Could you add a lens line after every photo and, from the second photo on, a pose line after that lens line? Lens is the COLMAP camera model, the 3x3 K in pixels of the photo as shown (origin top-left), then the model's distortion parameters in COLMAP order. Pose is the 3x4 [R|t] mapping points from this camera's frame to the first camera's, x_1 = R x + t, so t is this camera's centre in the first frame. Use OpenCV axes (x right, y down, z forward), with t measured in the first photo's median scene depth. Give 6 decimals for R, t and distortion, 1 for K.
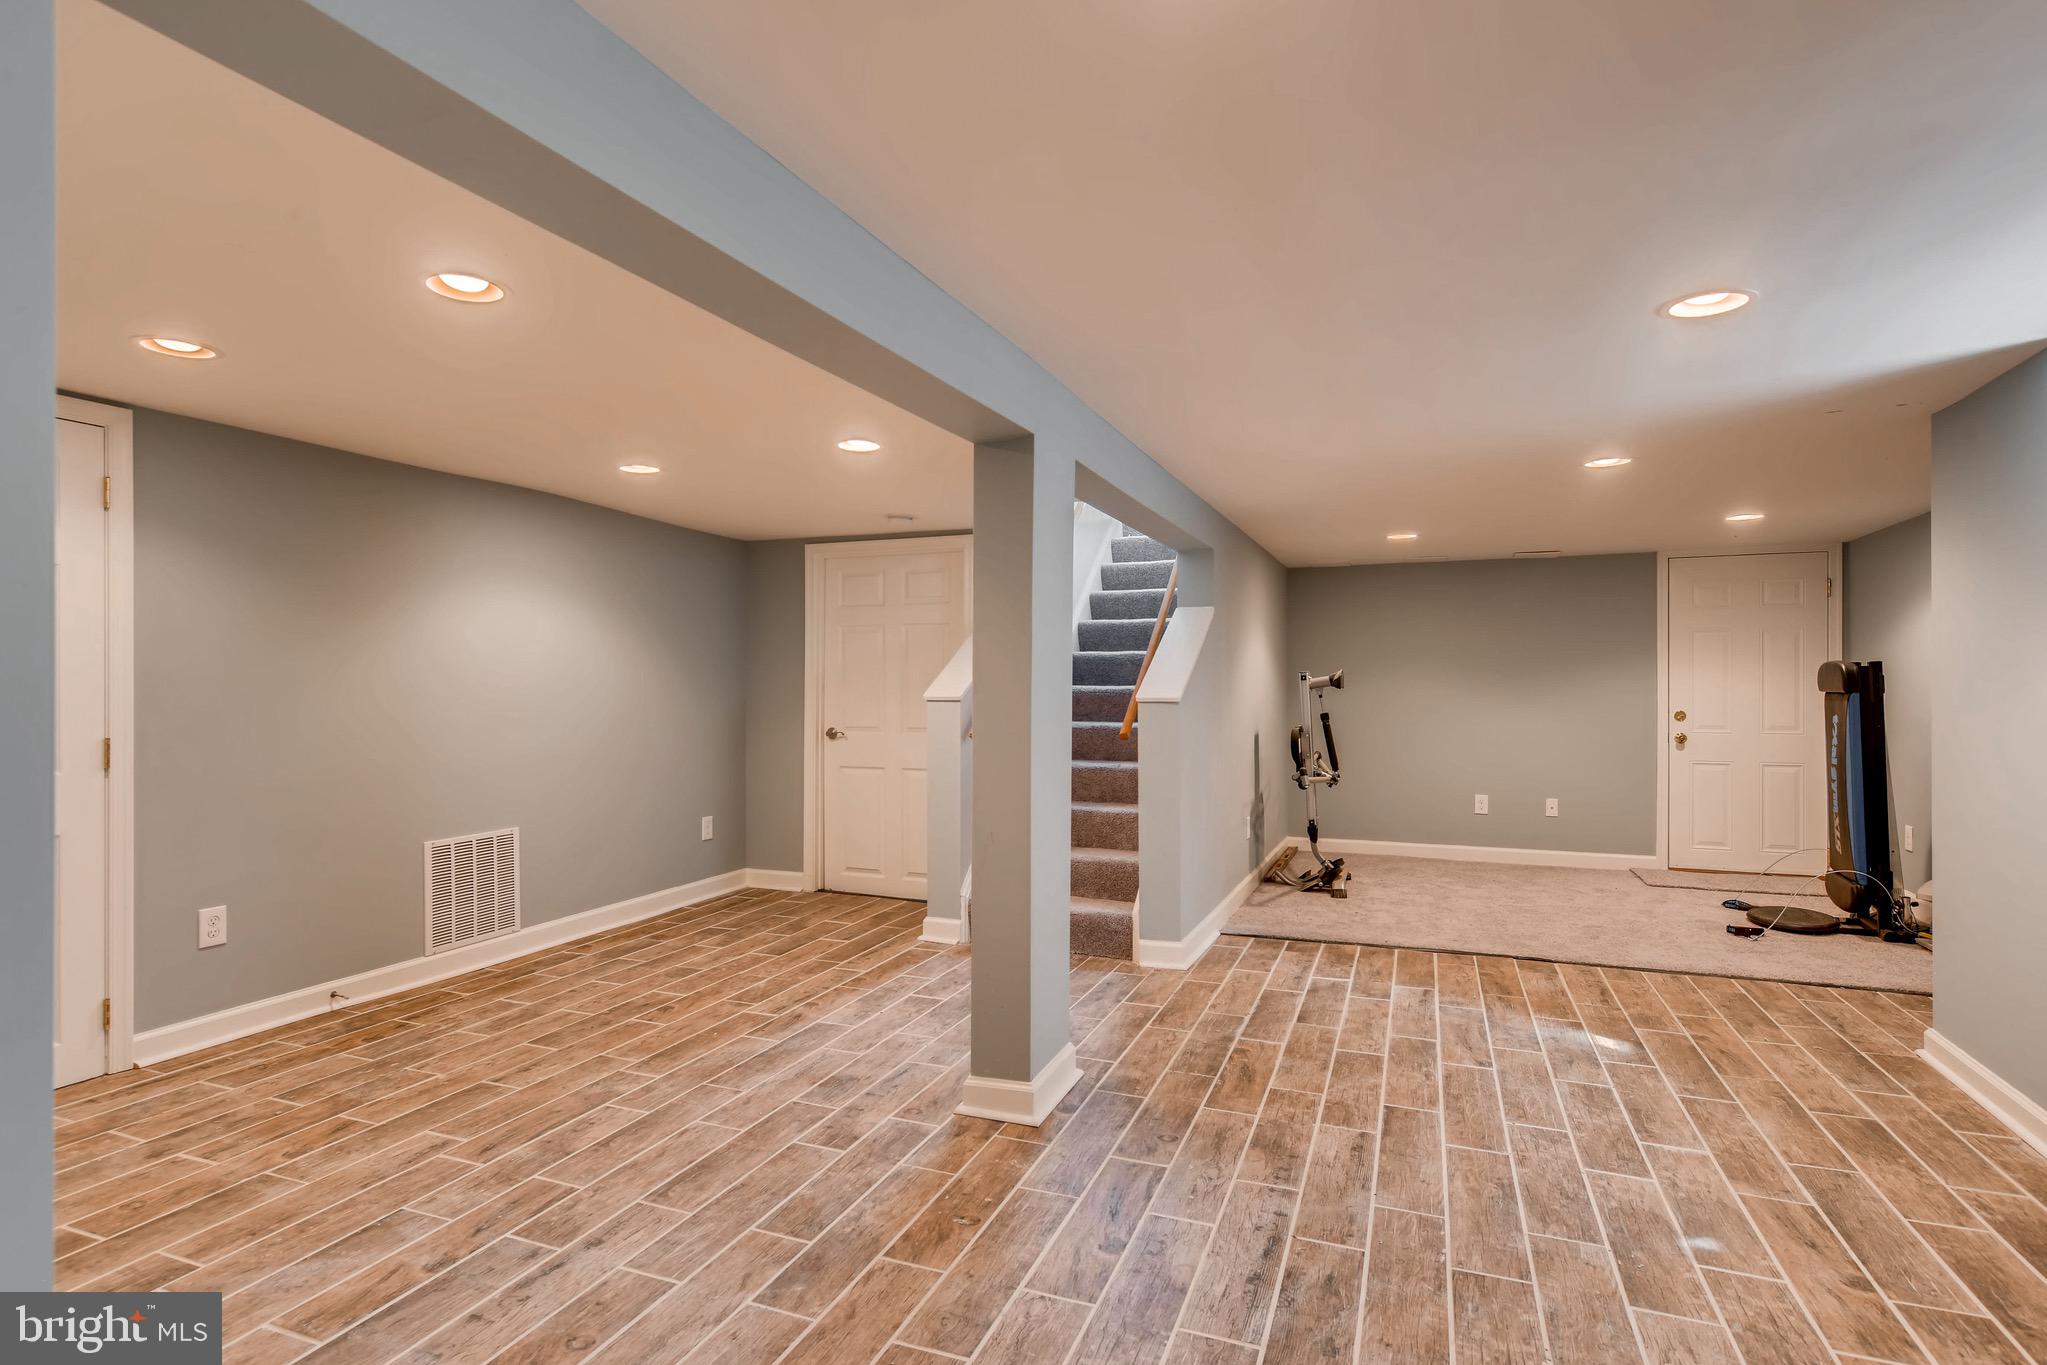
lens RADIAL K [[1037.9, 0, 1024.1], [0, 1037.9, 683.3], [0, 0, 1]] dist [0.002634, 0.000948]
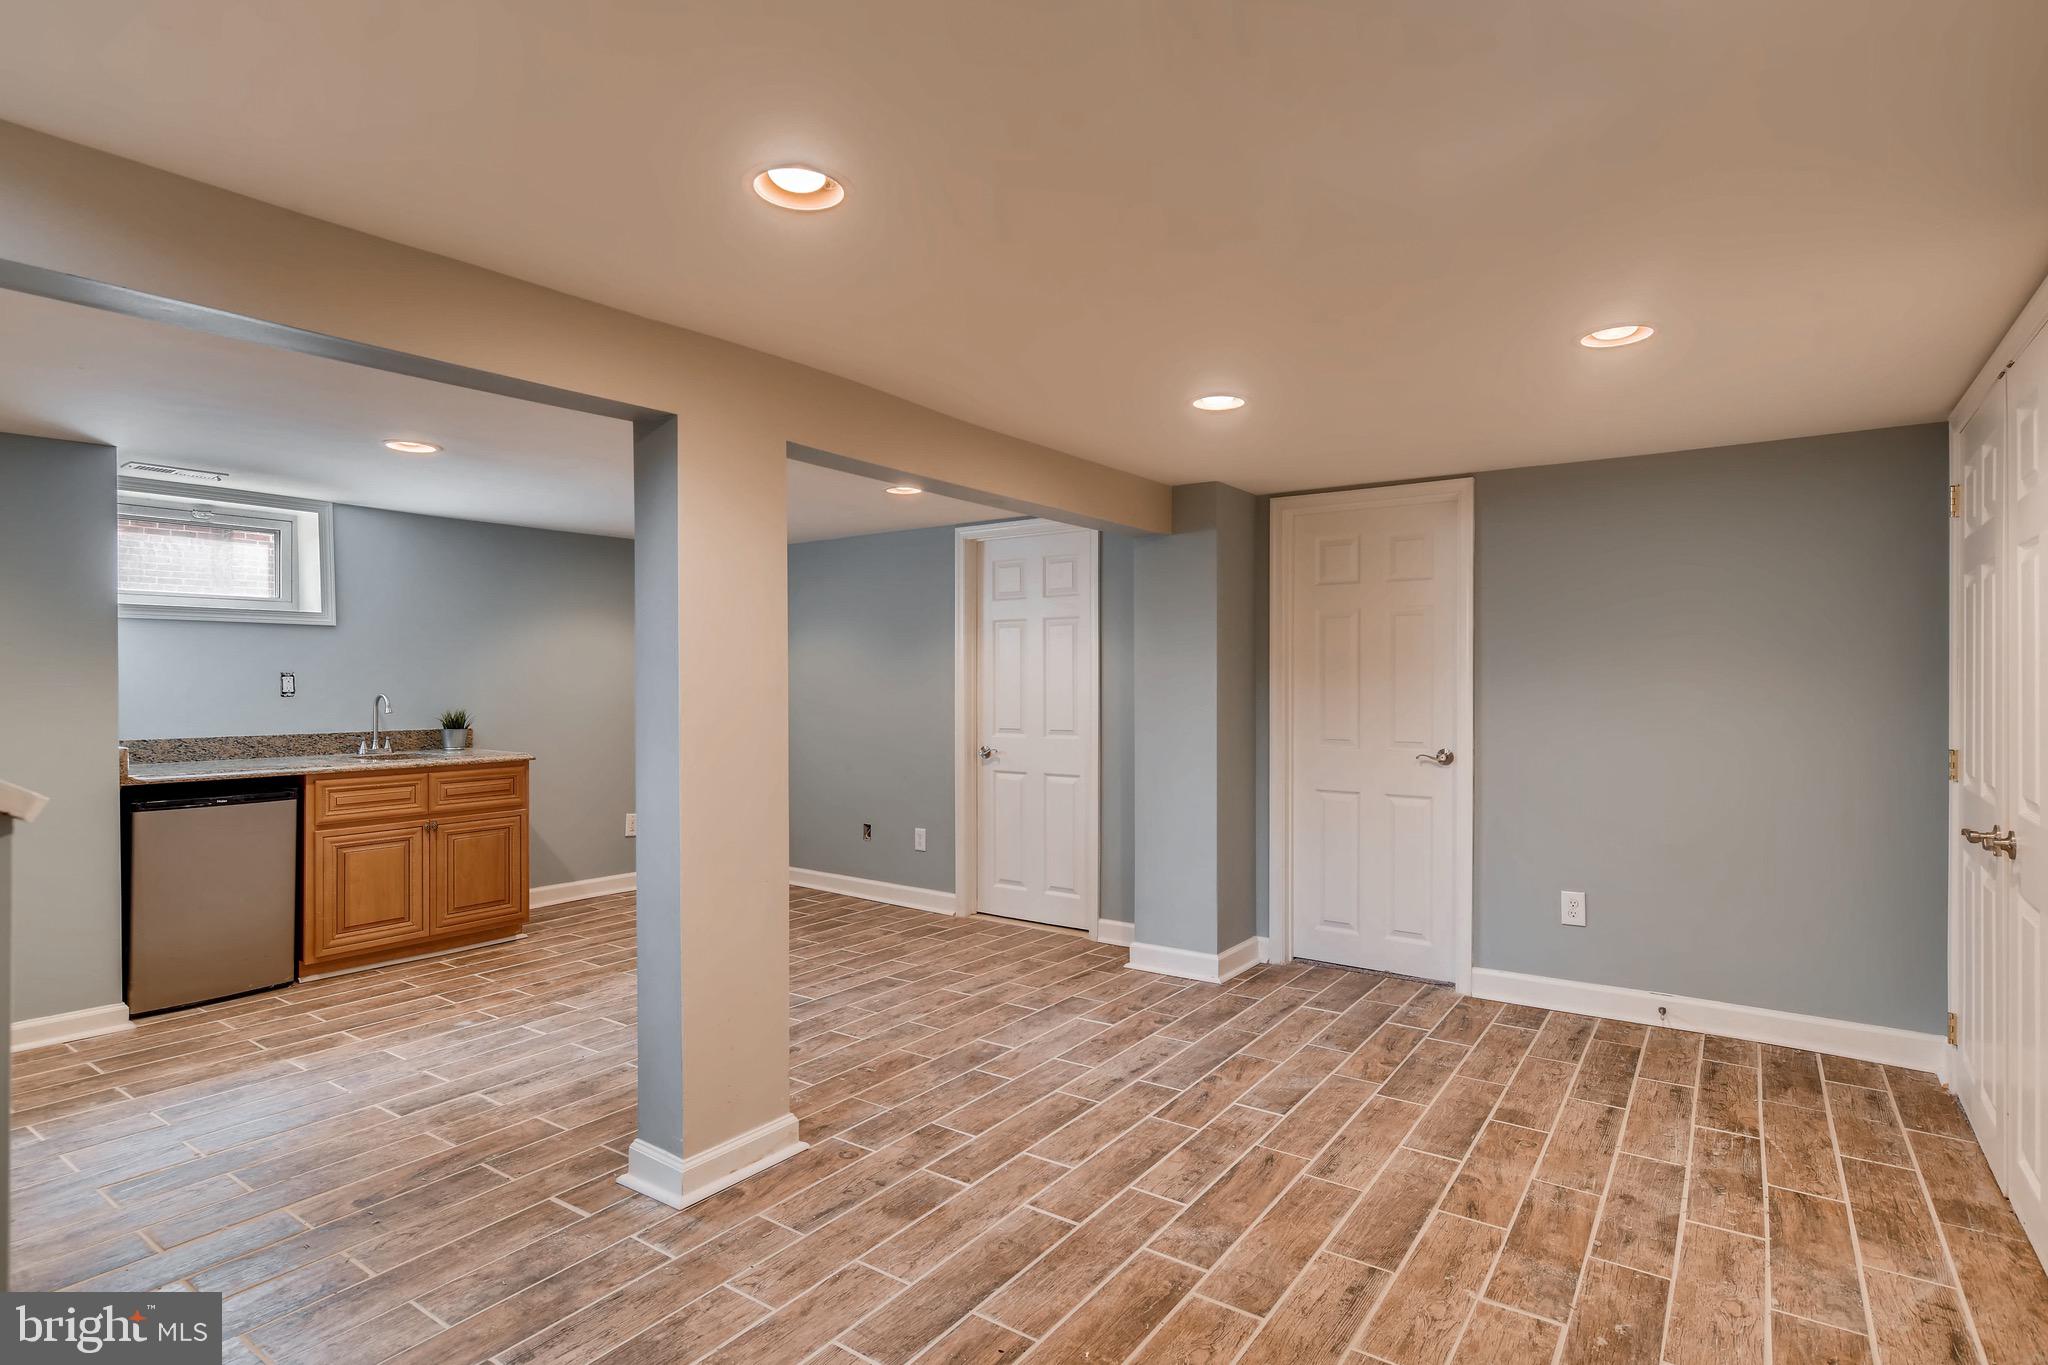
lens RADIAL K [[1038.4, 0, 1021.4], [0, 1038.4, 684.1], [0, 0, 1]] dist [0.002634, 0.000948]
pose [[-0.972165, -0.001390, 0.234293, -0.520810], [-0.001844, 0.999997, -0.001716, -0.009841], [-0.234290, -0.002100, -0.972165, 2.046624]]
